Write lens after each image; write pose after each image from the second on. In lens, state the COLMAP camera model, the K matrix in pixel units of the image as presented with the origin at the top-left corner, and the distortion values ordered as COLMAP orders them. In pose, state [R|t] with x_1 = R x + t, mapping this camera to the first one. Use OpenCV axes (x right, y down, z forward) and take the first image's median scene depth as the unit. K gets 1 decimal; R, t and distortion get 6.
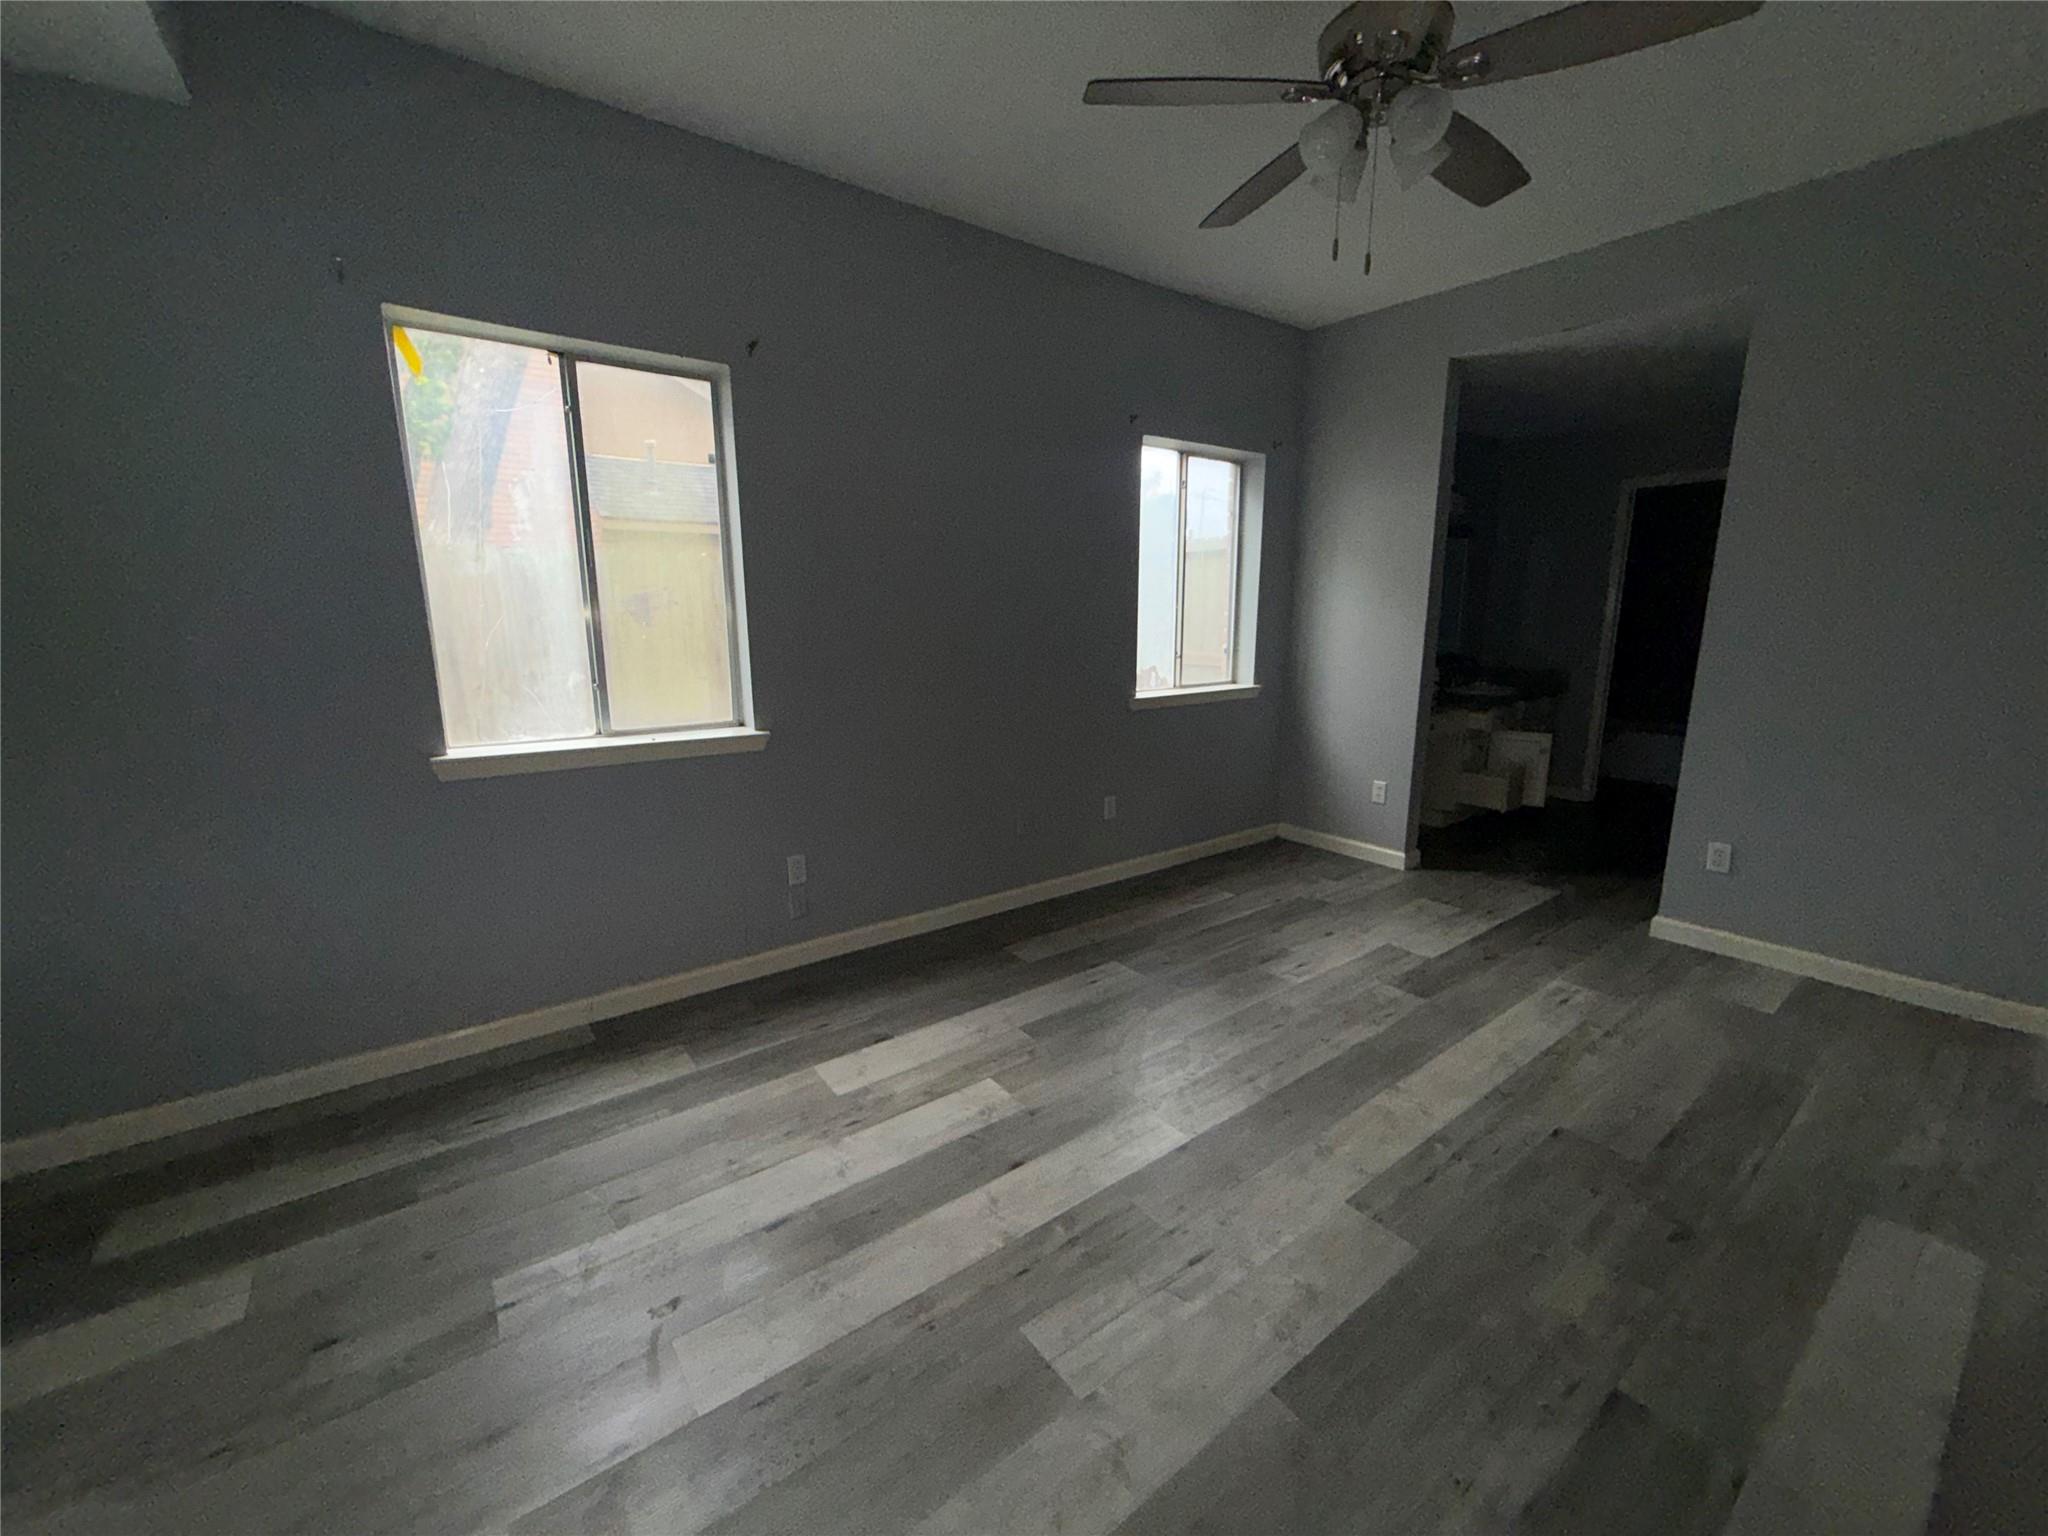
lens RADIAL K [[813.8, 0, 1021.6], [0, 813.8, 769.4], [0, 0, 1]] dist [-0.001302, -0.000441]
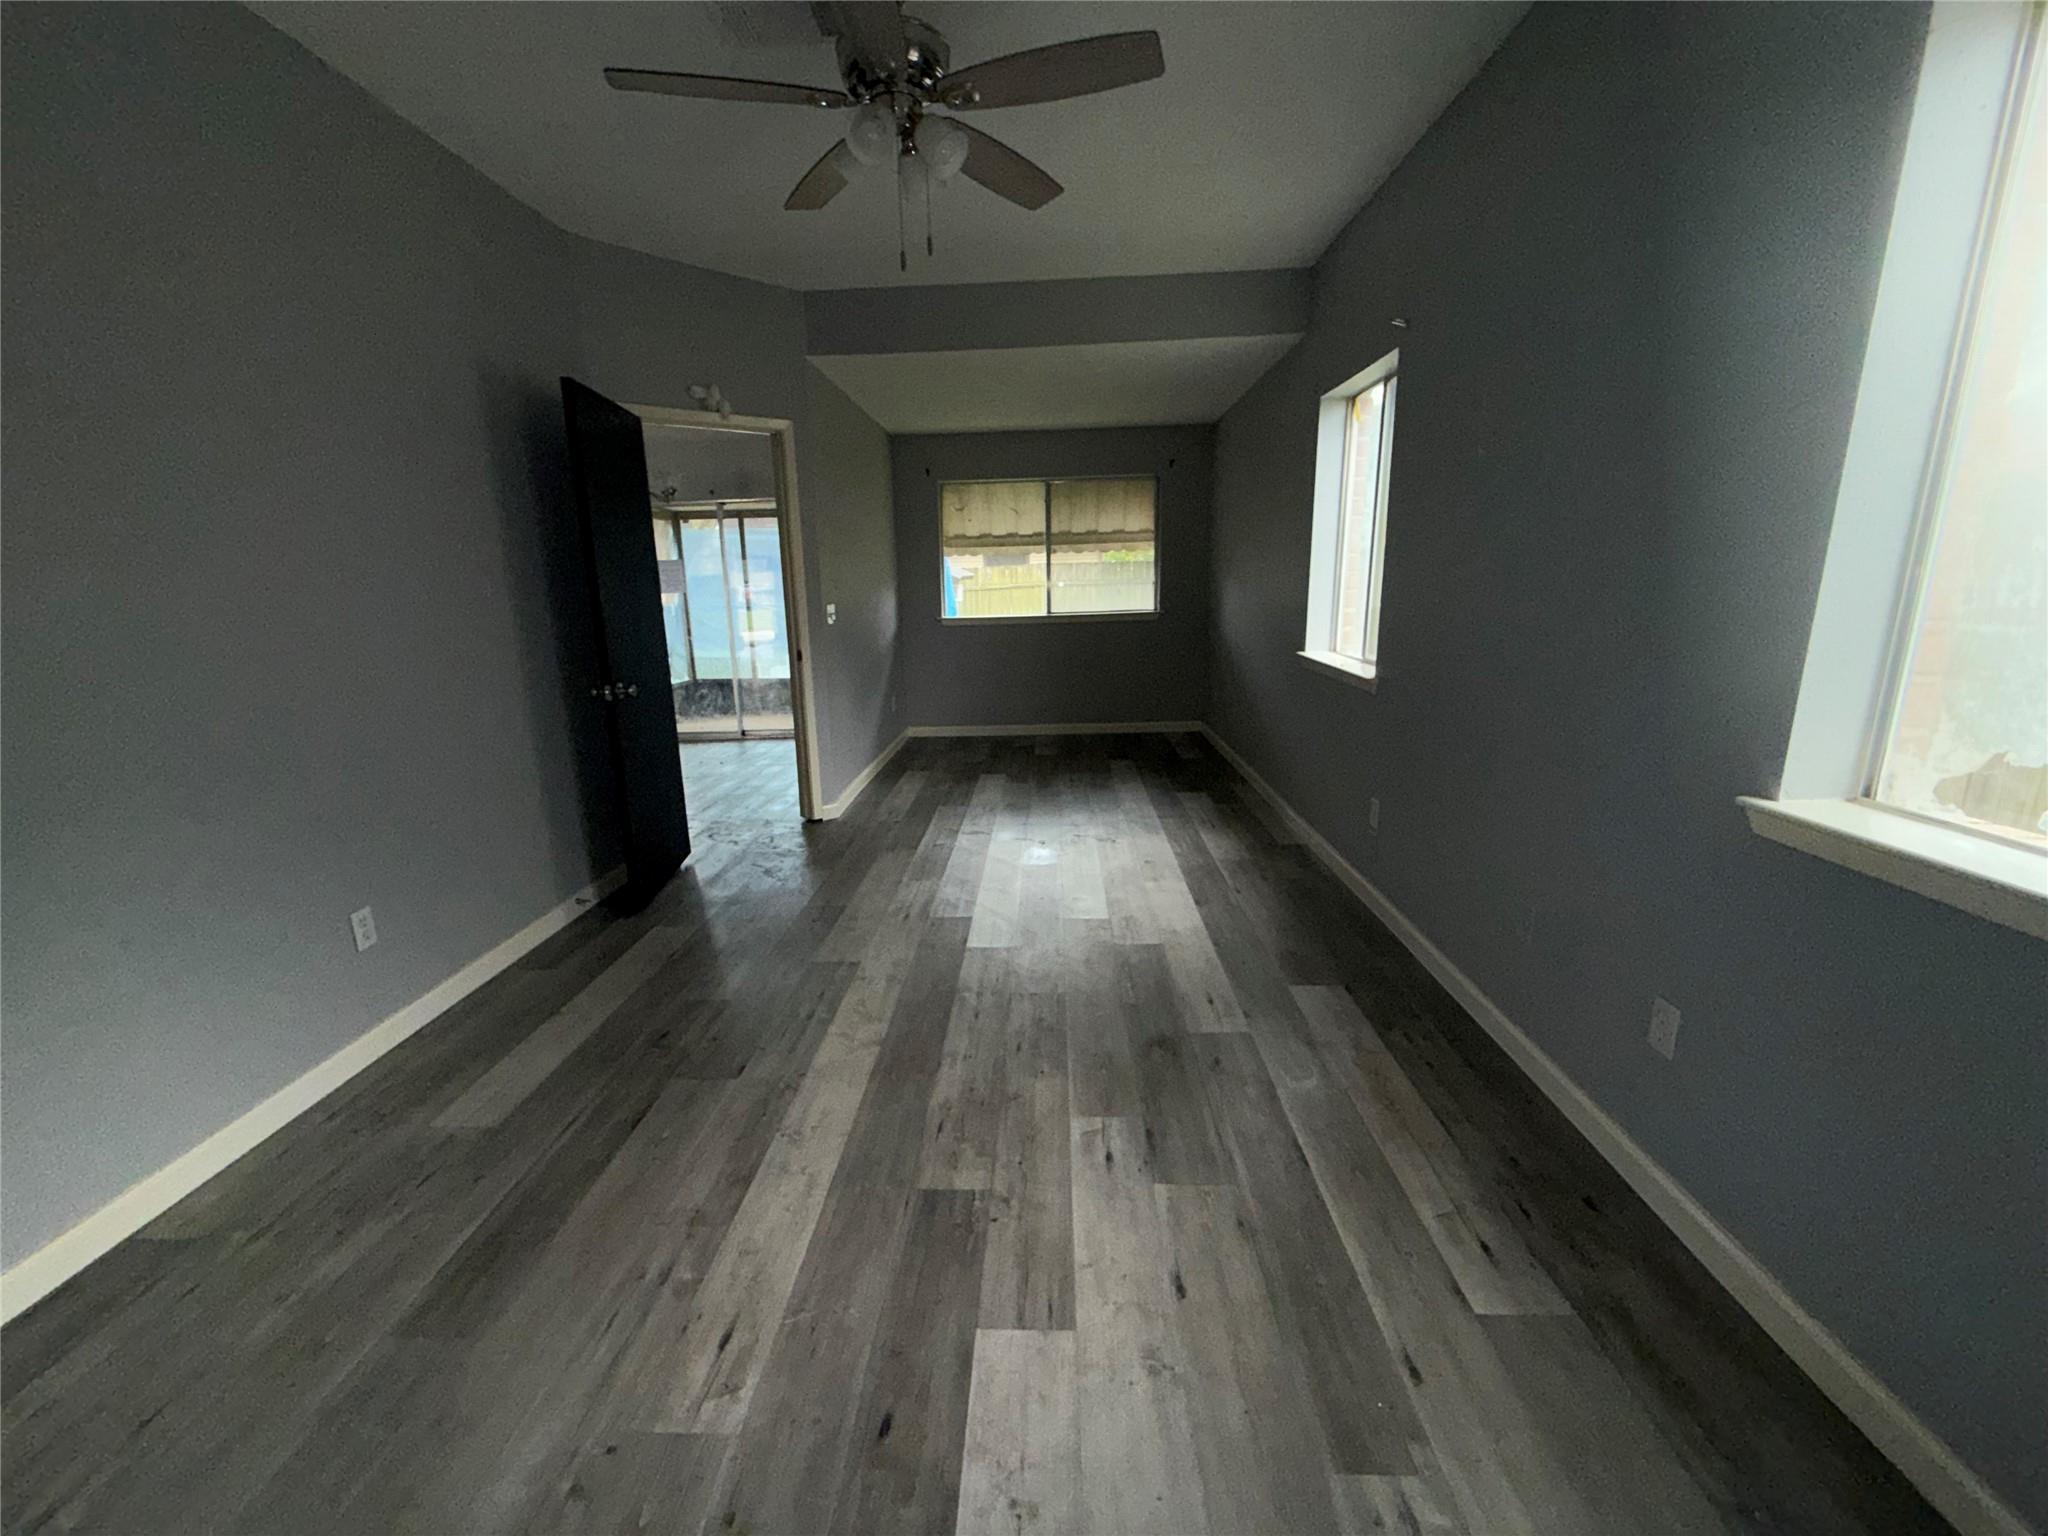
lens RADIAL K [[834.8, 0, 1024.0], [0, 834.8, 768.0], [0, 0, 1]] dist [0.000784, 0.000030]
pose [[-0.628458, 0.187357, -0.754942, 0.988554], [-0.132477, 0.930597, 0.341231, -0.294214], [0.766479, 0.314462, -0.560021, 1.490067]]
